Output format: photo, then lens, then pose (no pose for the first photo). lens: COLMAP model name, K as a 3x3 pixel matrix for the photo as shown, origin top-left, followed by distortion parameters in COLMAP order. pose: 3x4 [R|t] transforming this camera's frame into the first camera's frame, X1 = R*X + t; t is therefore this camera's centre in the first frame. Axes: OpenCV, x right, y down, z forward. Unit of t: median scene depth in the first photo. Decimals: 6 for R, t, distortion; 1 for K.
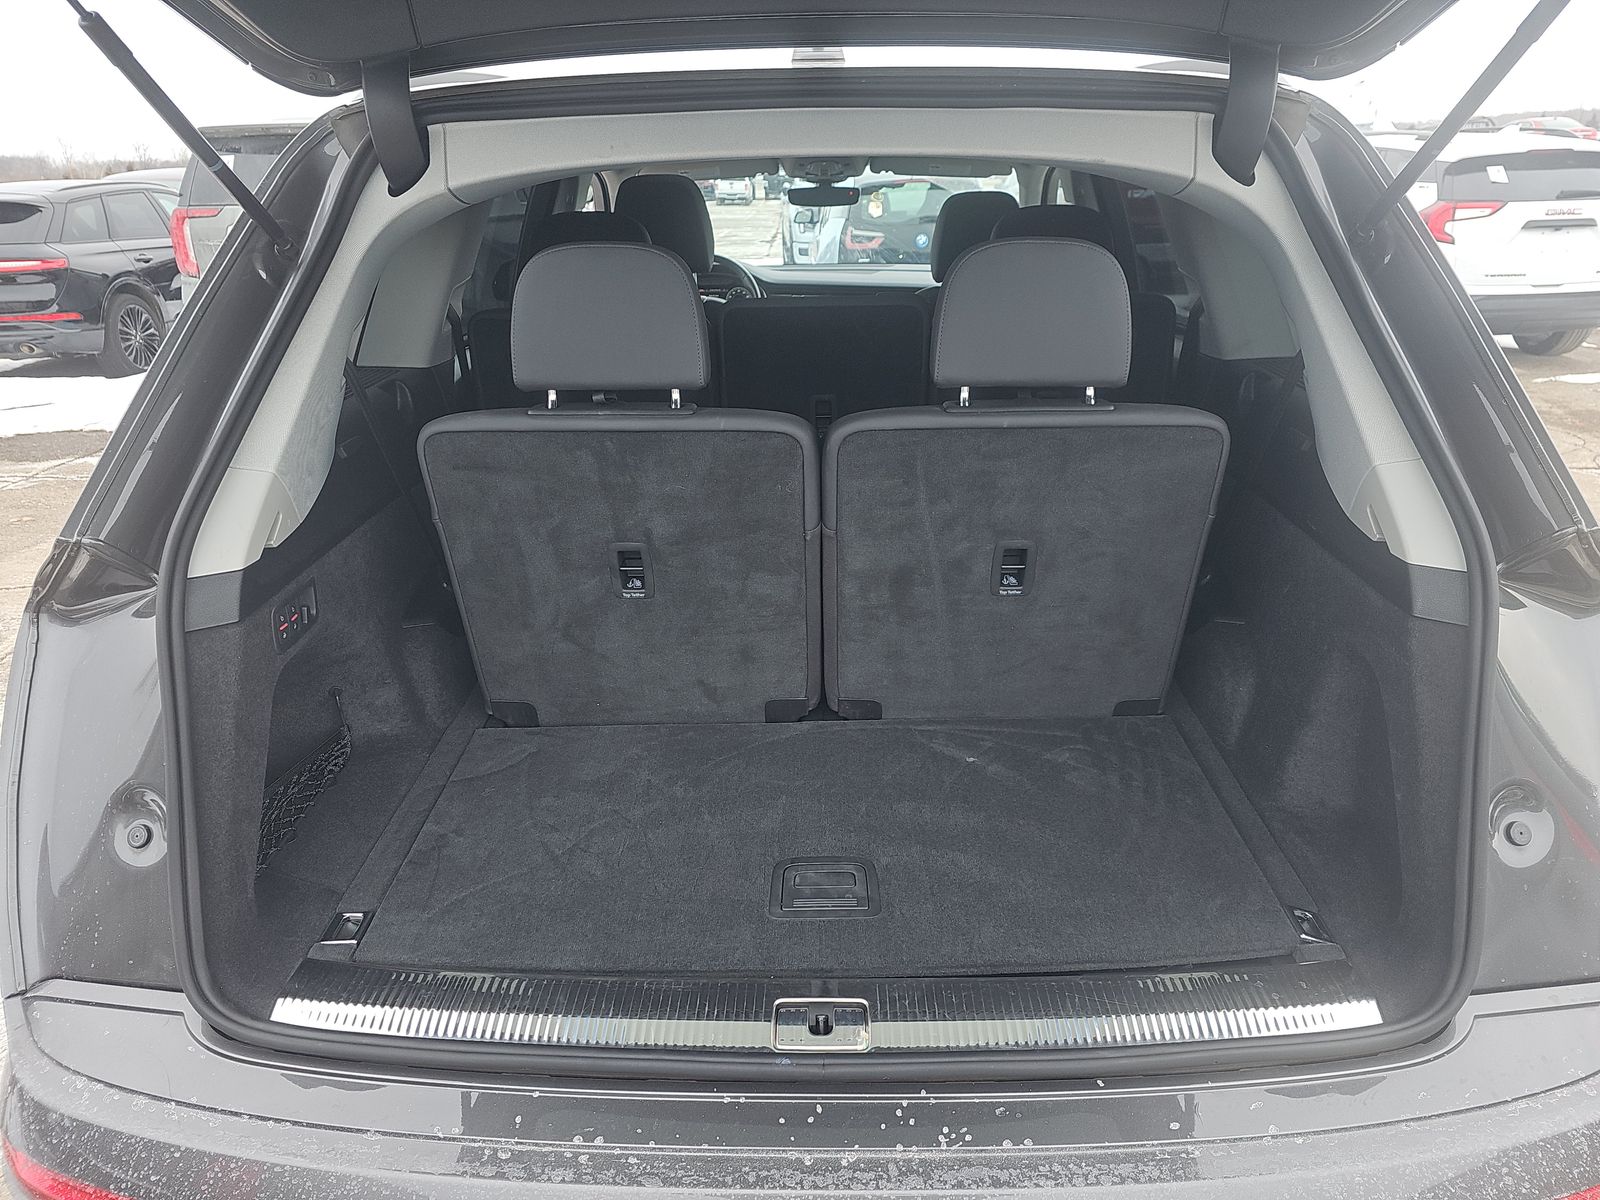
lens RADIAL K [[1042.4, 0, 804.9], [0, 1042.4, 599.5], [0, 0, 1]] dist [0.024069, -0.018071]
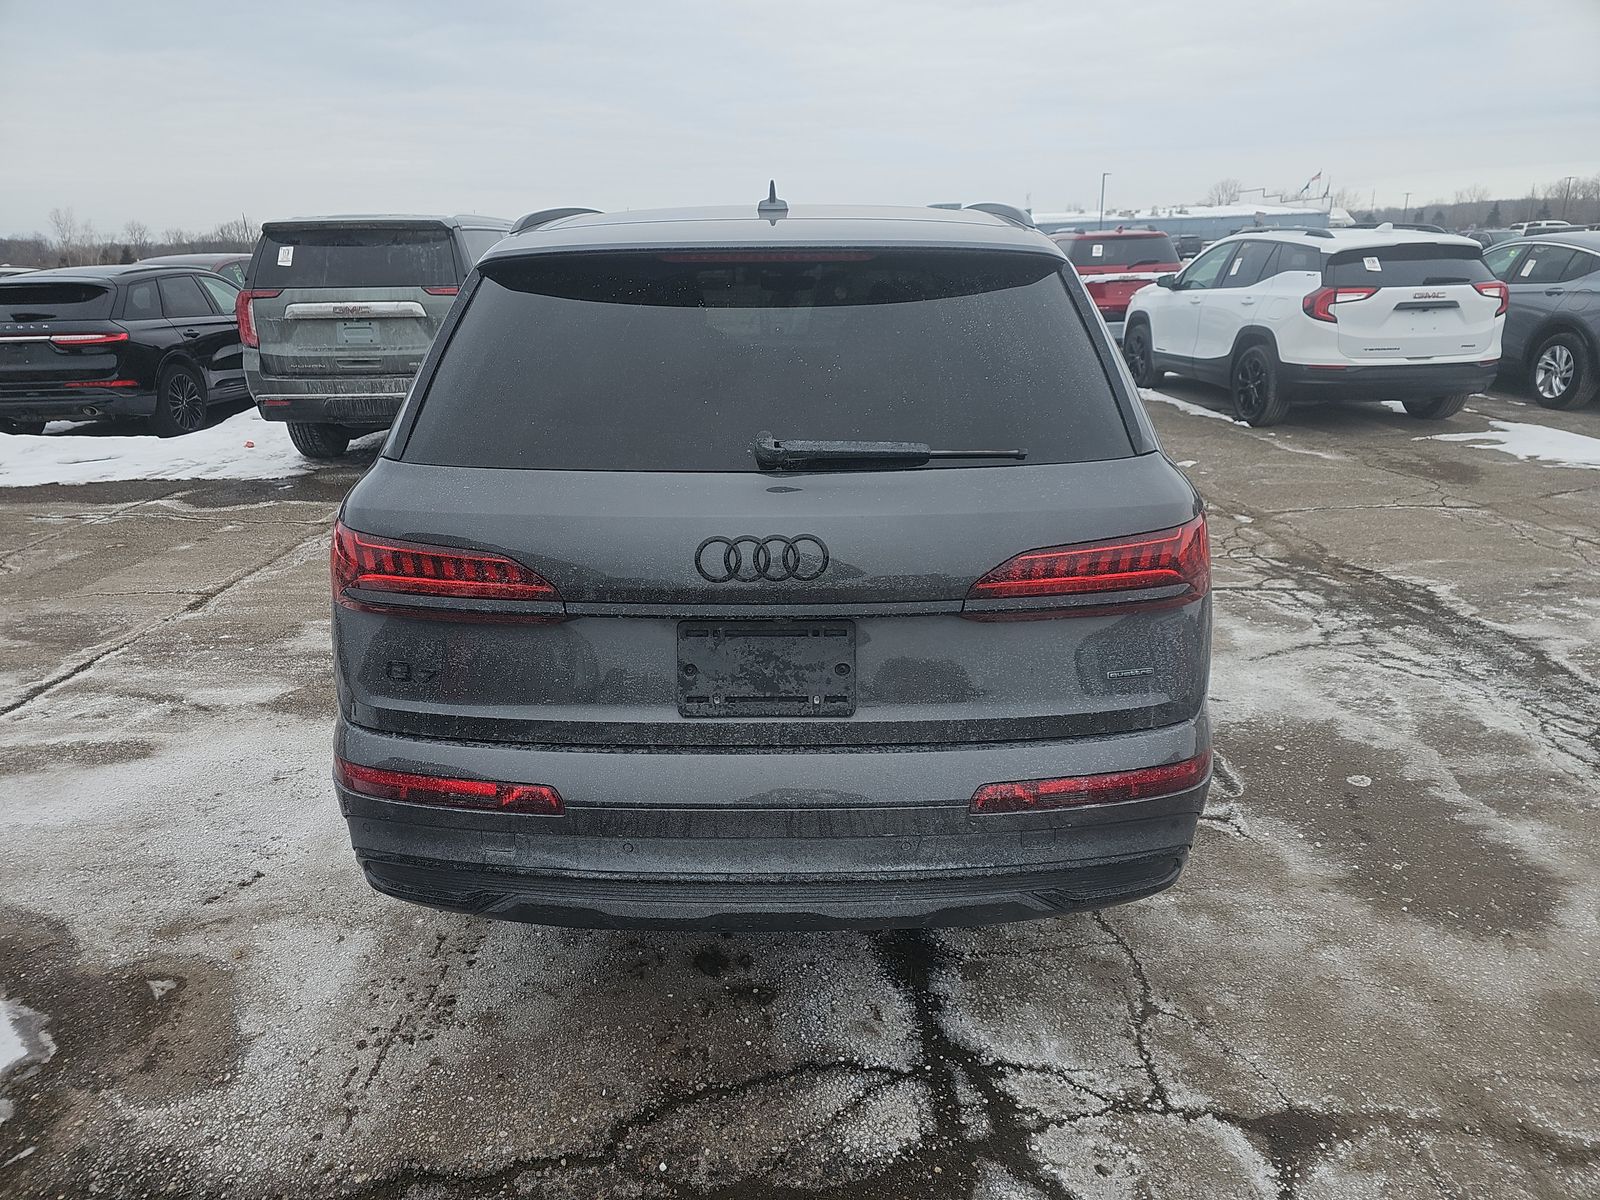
lens RADIAL K [[1042.4, 0, 799.3], [0, 1042.4, 598.5], [0, 0, 1]] dist [0.024069, -0.018071]
pose [[0.999901, -0.002074, 0.013926, 0.006711], [0.003063, 0.997445, -0.071368, 0.045389], [-0.013742, 0.071404, 0.997353, -0.122911]]
